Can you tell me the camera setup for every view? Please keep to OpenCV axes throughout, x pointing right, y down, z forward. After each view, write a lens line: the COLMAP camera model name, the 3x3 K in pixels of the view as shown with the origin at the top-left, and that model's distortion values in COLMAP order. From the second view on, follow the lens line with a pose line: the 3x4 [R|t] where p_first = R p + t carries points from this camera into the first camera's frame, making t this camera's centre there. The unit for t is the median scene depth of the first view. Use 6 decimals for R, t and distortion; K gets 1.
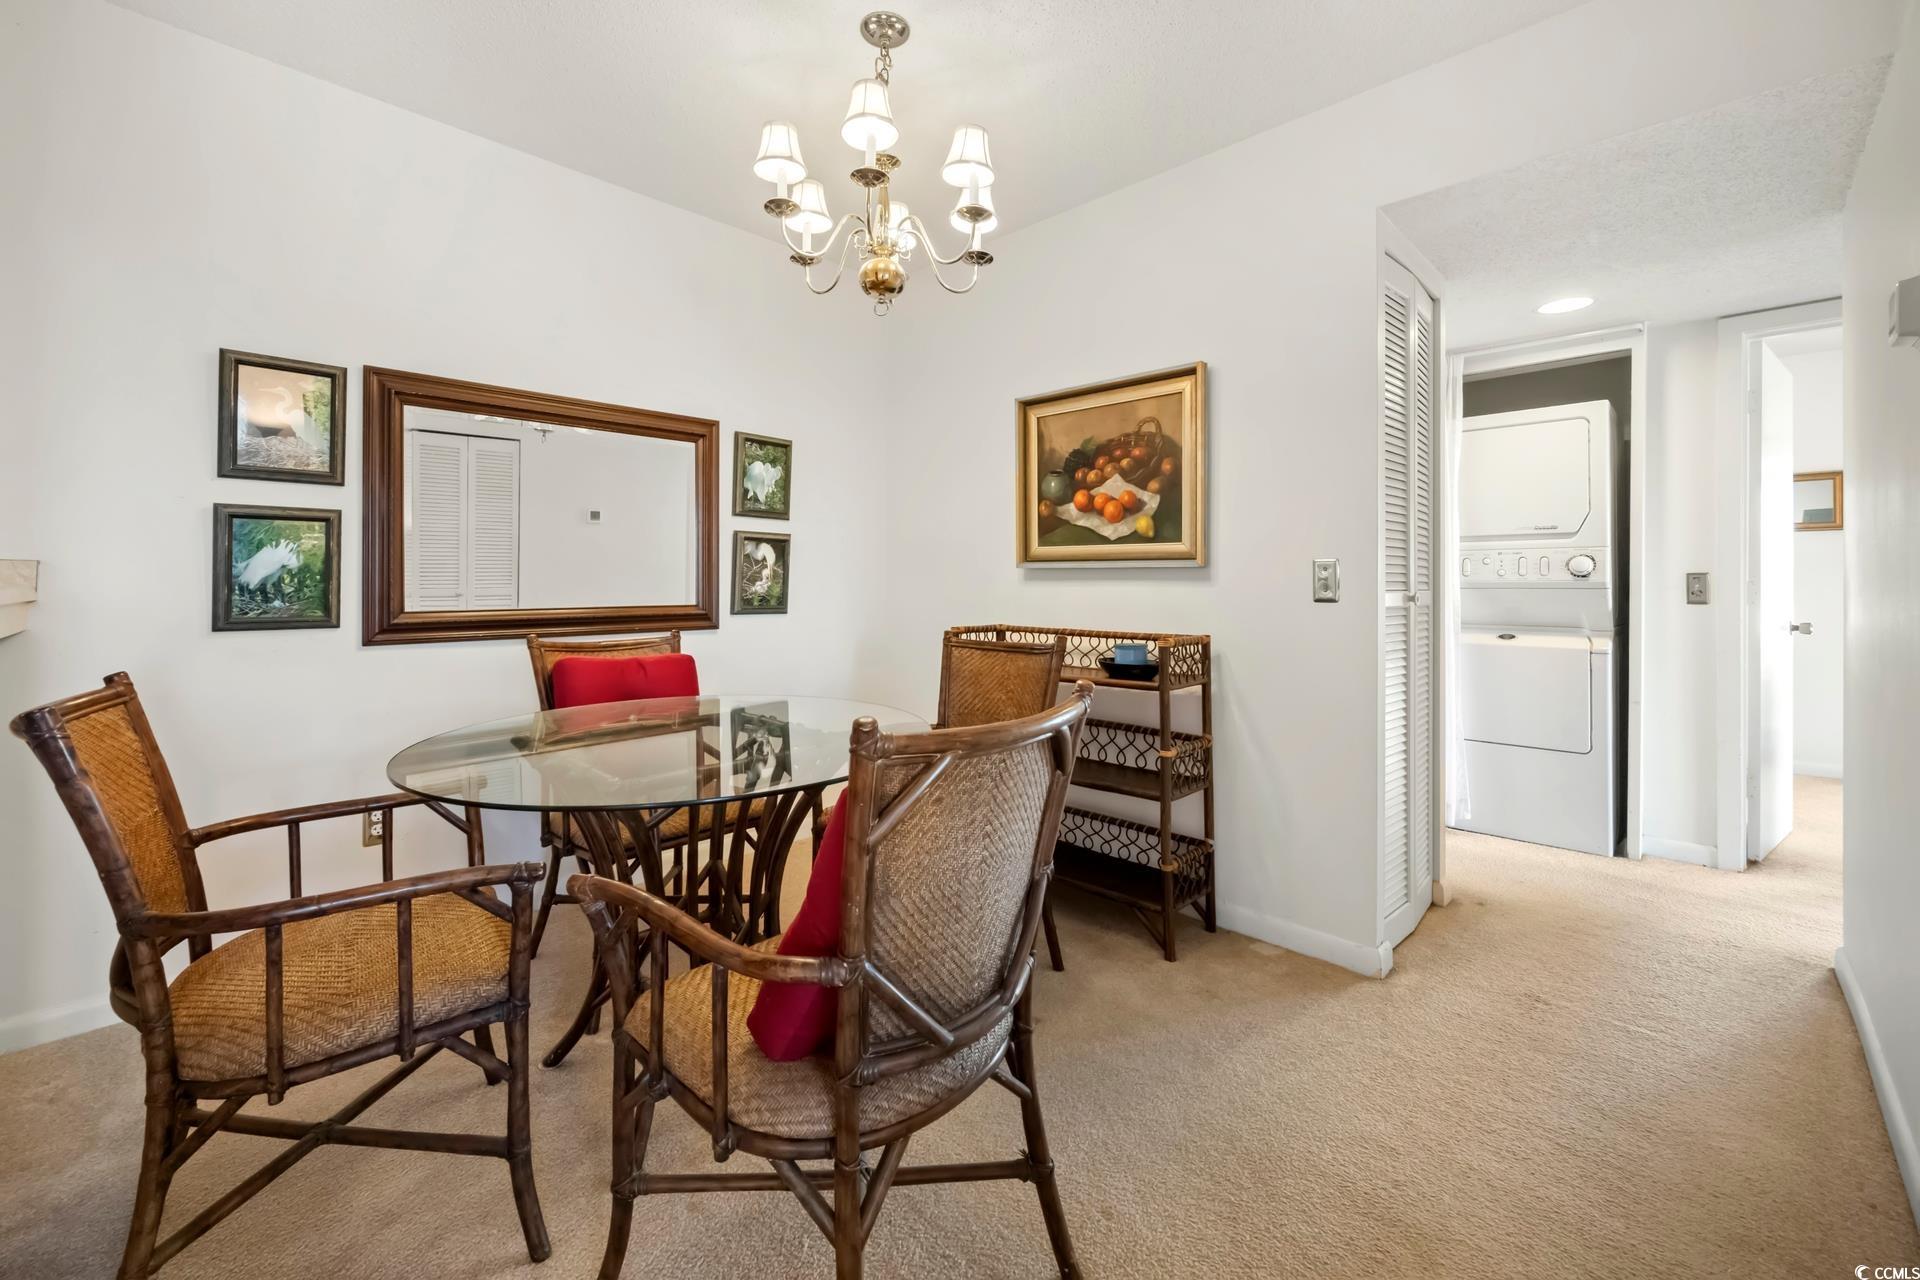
lens RADIAL K [[799.3, 0, 959.7], [0, 799.3, 578.4], [0, 0, 1]] dist [-0.001182, -0.000194]
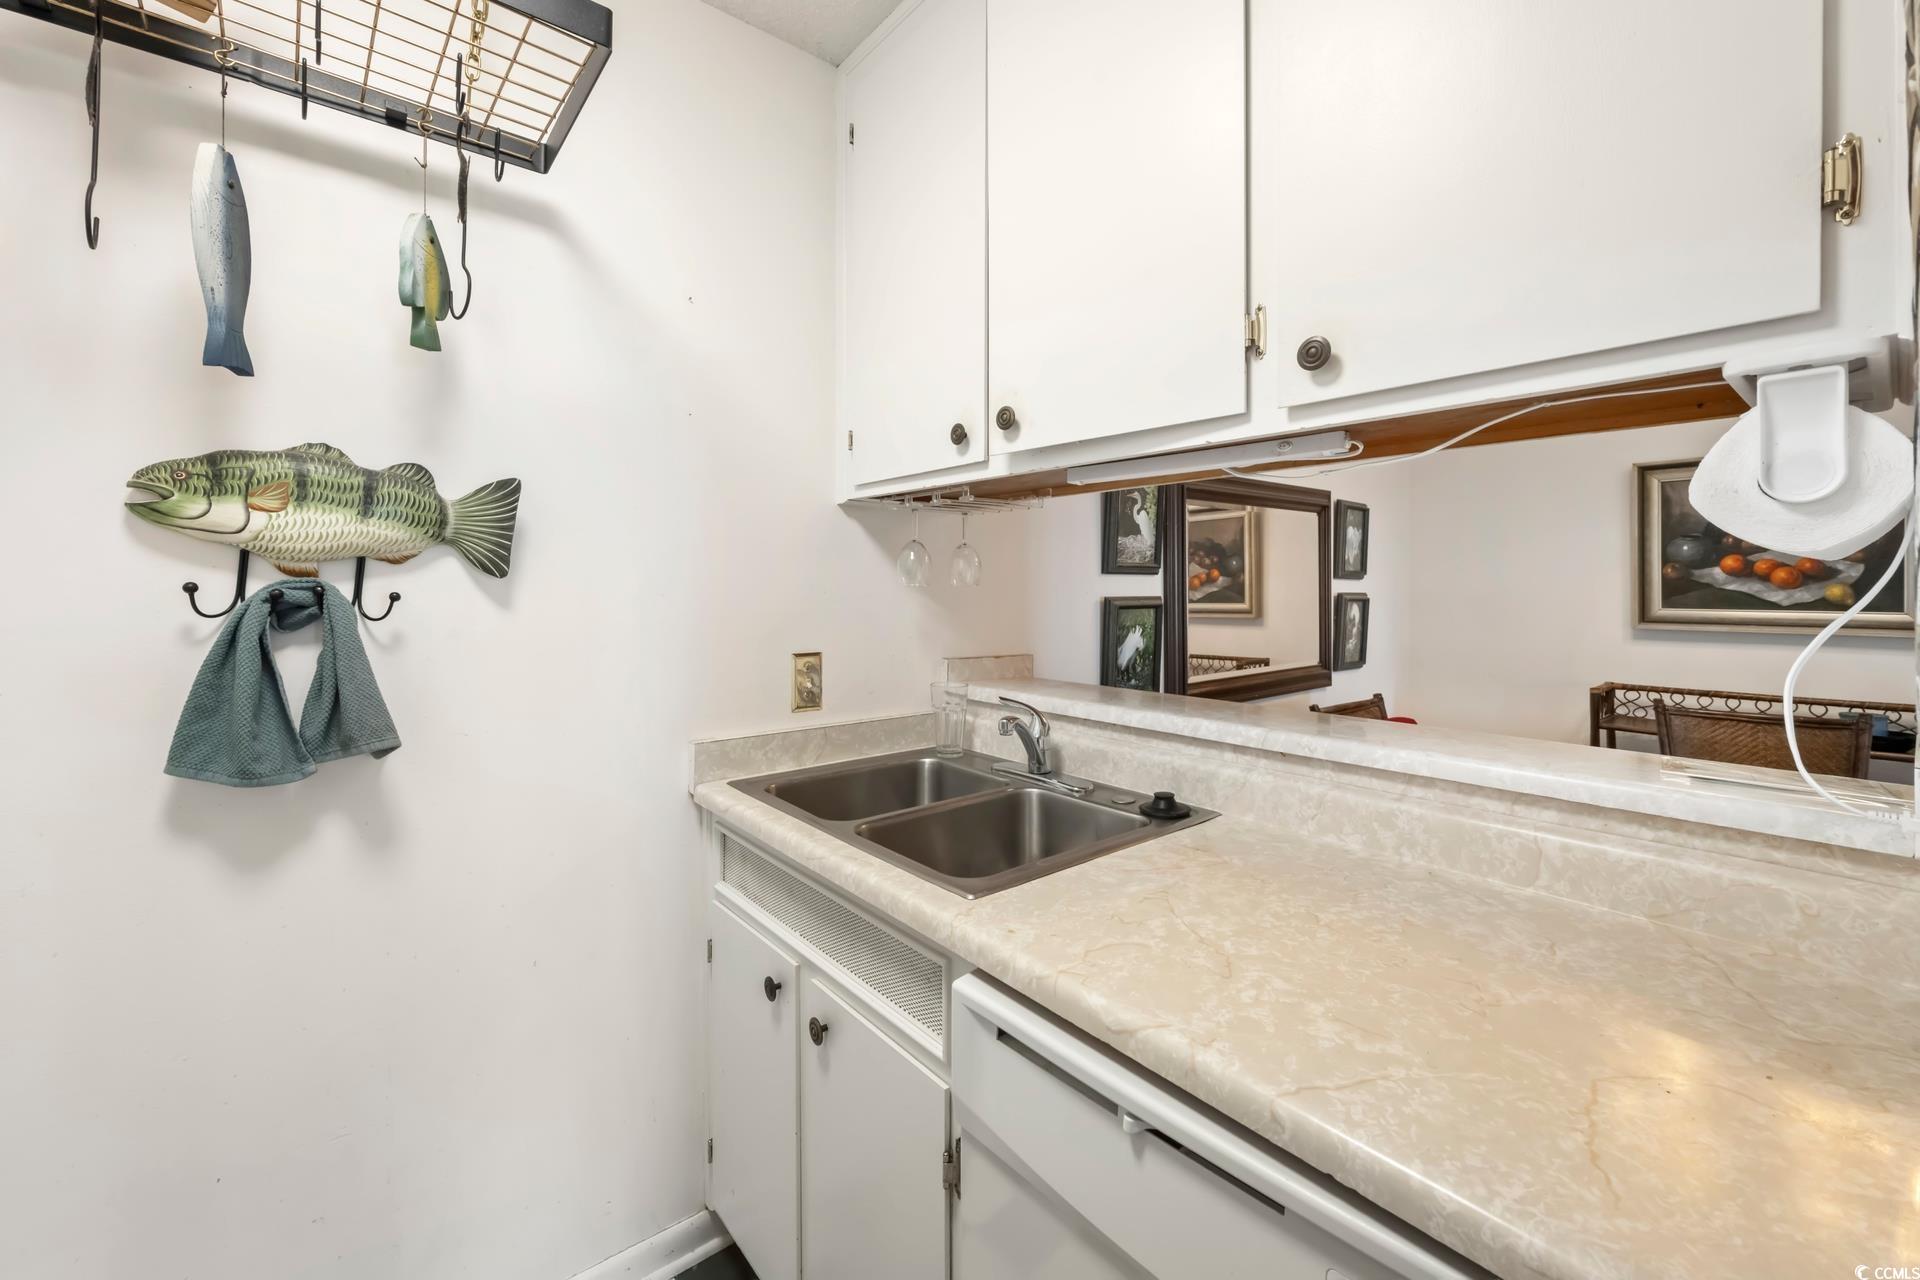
lens RADIAL K [[780.4, 0, 962.4], [0, 780.4, 600.6], [0, 0, 1]] dist [-0.010142, -0.000428]
pose [[0.993111, -0.006966, -0.116967, -0.868849], [0.009065, 0.999807, 0.017423, -0.095419], [0.116823, -0.018363, 0.992983, -0.120141]]
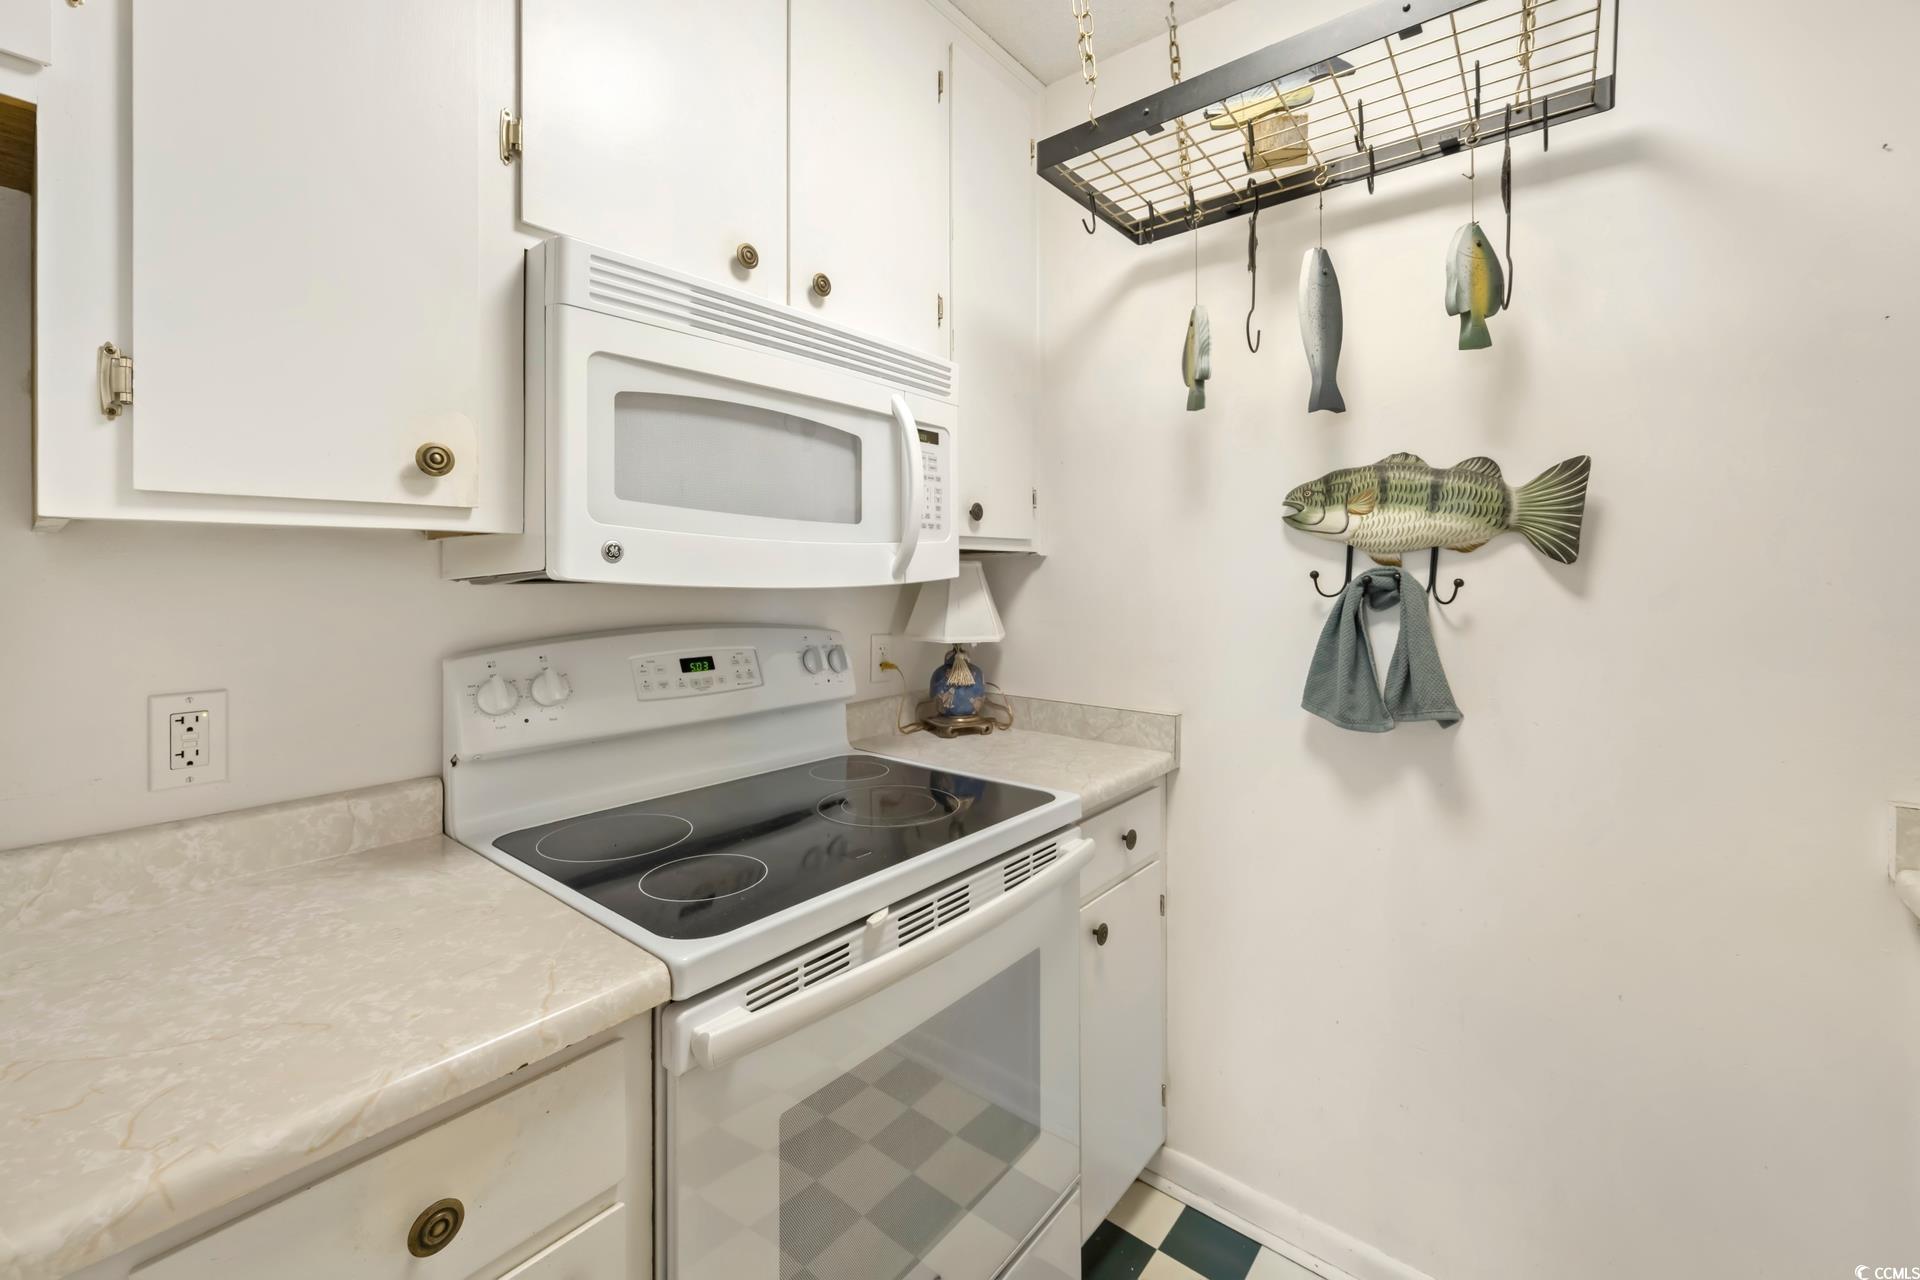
lens RADIAL K [[767.2, 0, 993.9], [0, 767.2, 572.7], [0, 0, 1]] dist [0.000978, -0.000024]
pose [[0.094534, -0.007764, -0.995491, -0.786427], [0.008829, 0.999937, -0.006960, -0.098592], [0.995482, -0.008131, 0.094597, -0.042302]]
